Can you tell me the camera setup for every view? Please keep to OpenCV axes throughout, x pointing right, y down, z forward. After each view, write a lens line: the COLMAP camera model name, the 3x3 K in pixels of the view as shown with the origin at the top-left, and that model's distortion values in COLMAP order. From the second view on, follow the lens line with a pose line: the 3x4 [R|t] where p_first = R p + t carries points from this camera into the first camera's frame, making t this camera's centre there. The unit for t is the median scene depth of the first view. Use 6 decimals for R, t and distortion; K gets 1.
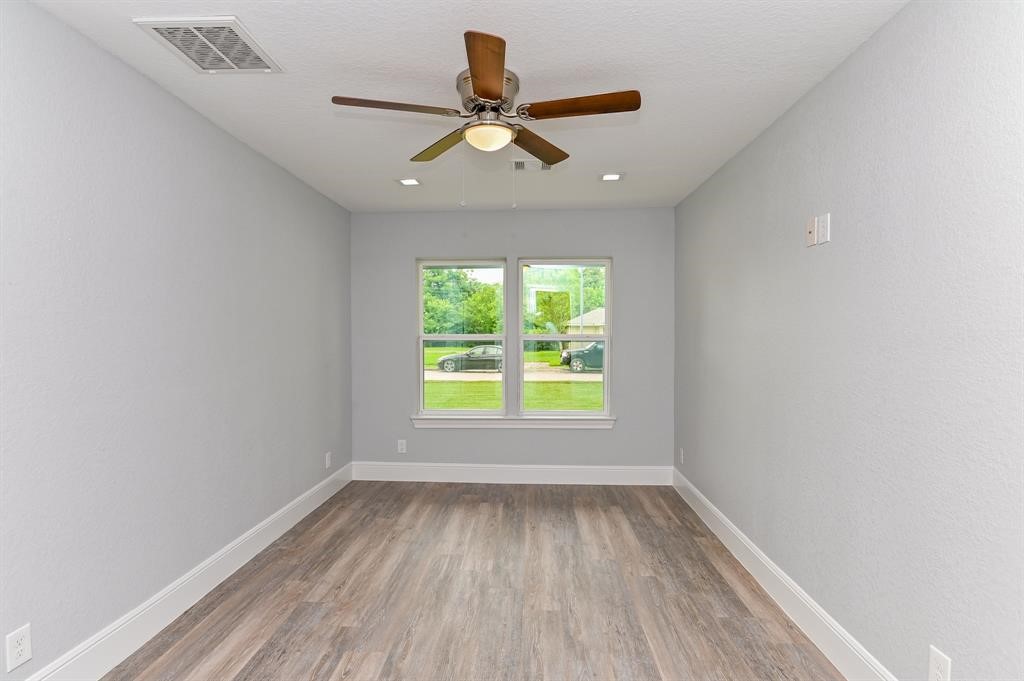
lens RADIAL K [[504.4, 0, 504.1], [0, 504.4, 332.5], [0, 0, 1]] dist [-0.018539, -0.004106]
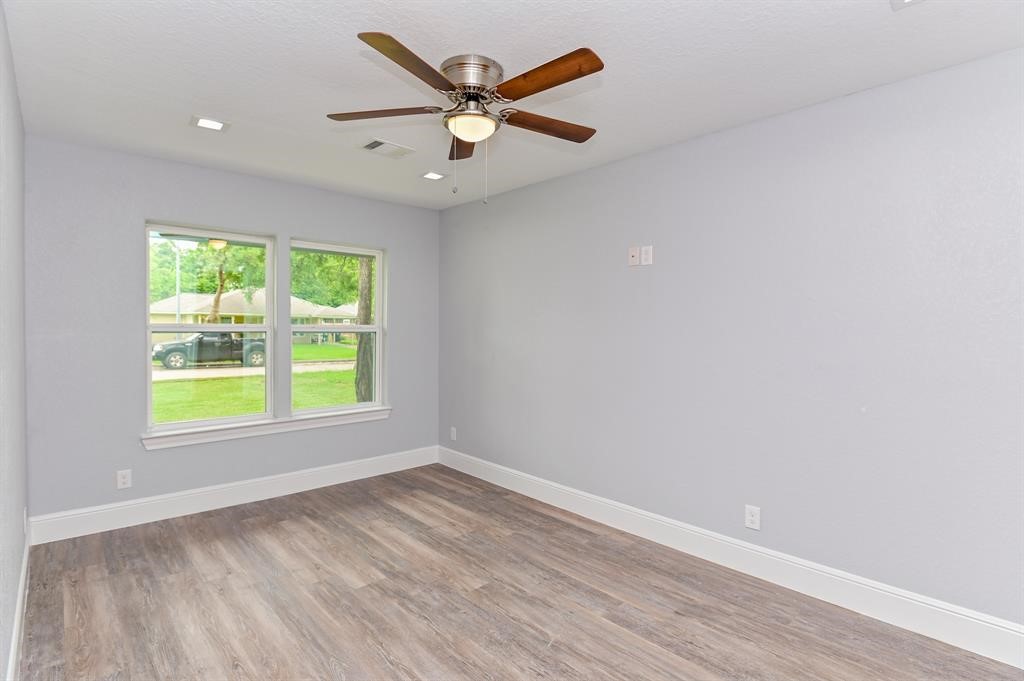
lens RADIAL K [[504.4, 0, 499.0], [0, 504.4, 325.9], [0, 0, 1]] dist [-0.018539, -0.004106]
pose [[0.702405, 0.004538, 0.711763, -0.405444], [-0.009090, 0.999955, 0.002595, 0.001087], [-0.711720, -0.008293, 0.702415, 0.148313]]
